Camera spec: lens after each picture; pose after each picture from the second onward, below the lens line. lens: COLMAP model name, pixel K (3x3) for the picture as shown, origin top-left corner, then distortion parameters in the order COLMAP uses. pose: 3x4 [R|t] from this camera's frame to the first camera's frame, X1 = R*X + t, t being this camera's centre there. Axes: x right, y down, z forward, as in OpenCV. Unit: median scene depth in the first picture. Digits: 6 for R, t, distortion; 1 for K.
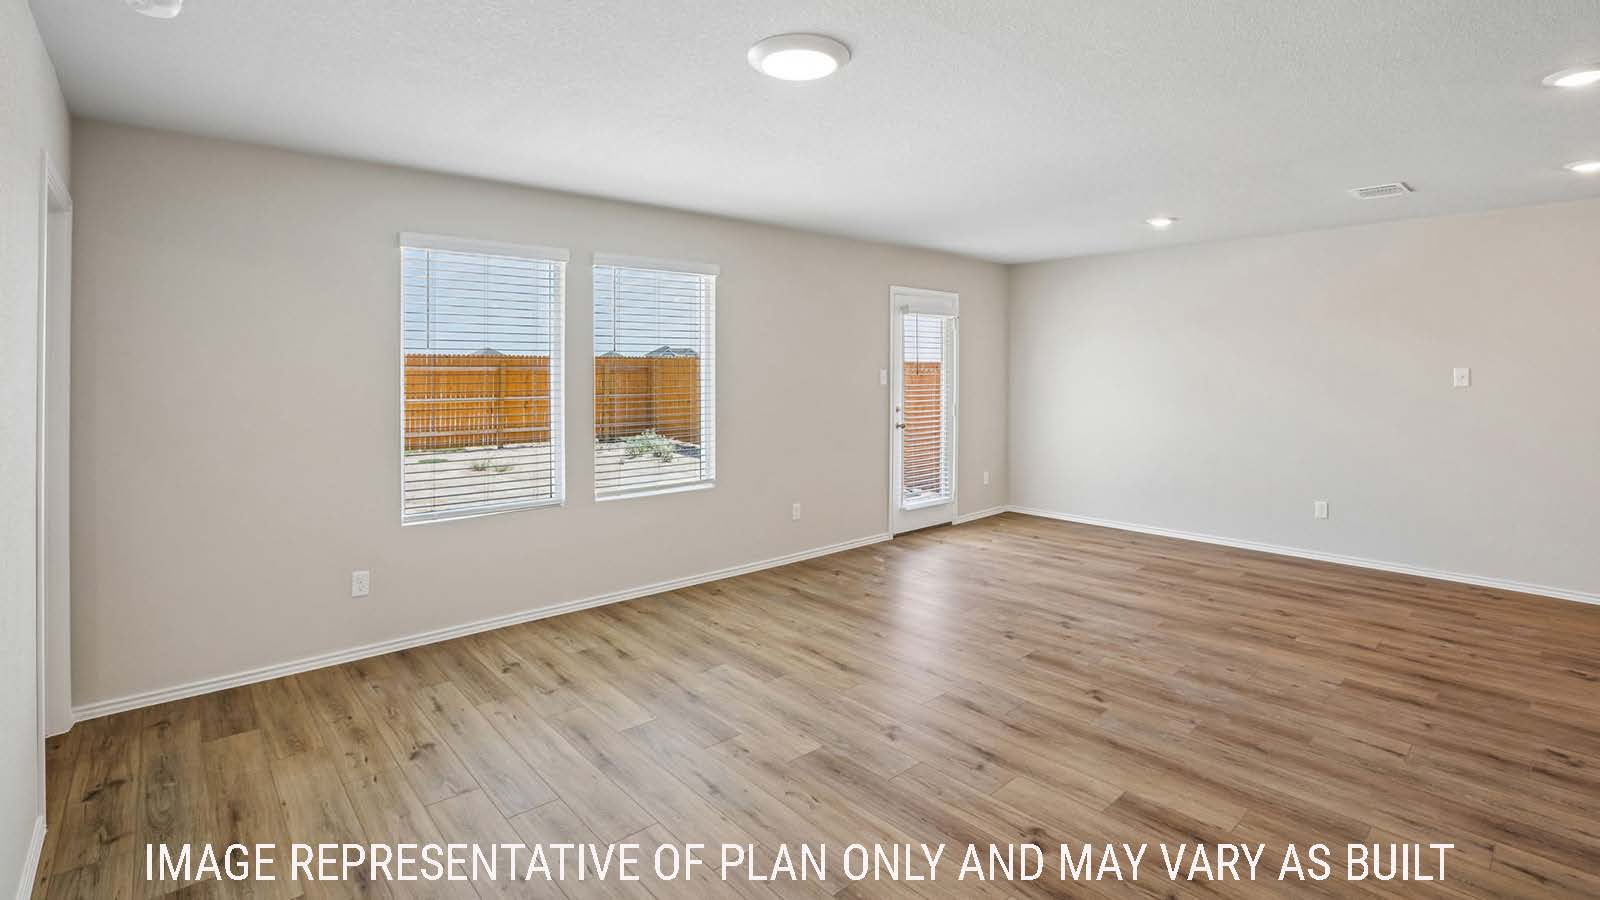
lens RADIAL K [[735.9, 0, 797.3], [0, 735.9, 448.1], [0, 0, 1]] dist [-0.023015, 0.003495]
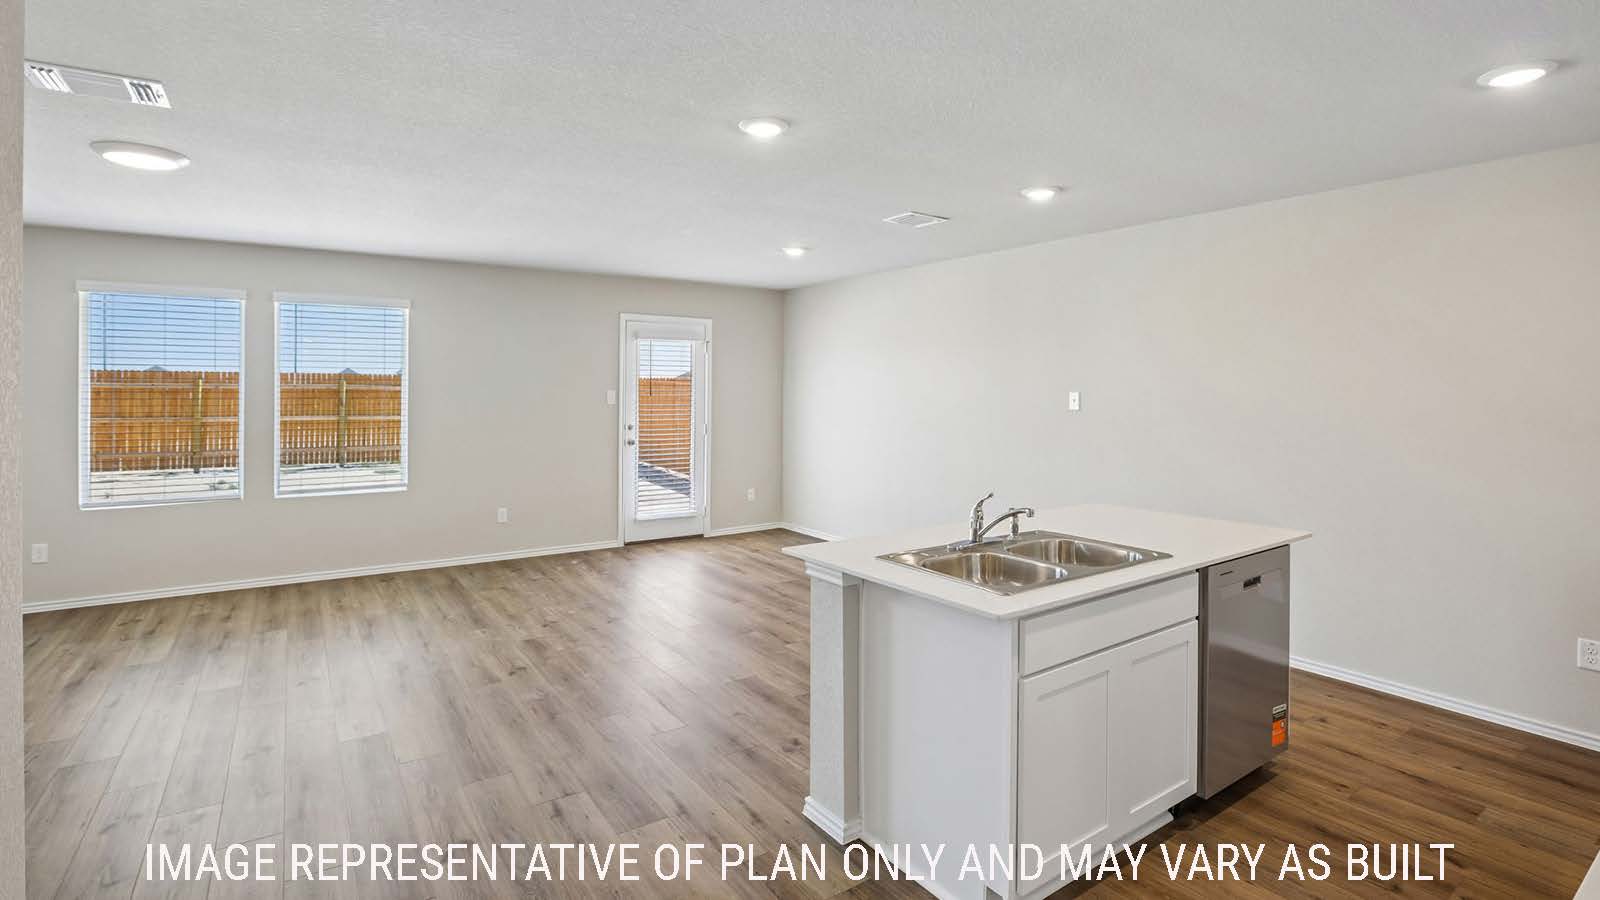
lens RADIAL K [[735.9, 0, 794.4], [0, 735.9, 451.7], [0, 0, 1]] dist [-0.023015, 0.003495]
pose [[0.989697, 0.013296, -0.142560, 0.538947], [-0.017692, 0.999405, -0.029609, 0.011981], [0.142082, 0.031826, 0.989343, -0.041186]]
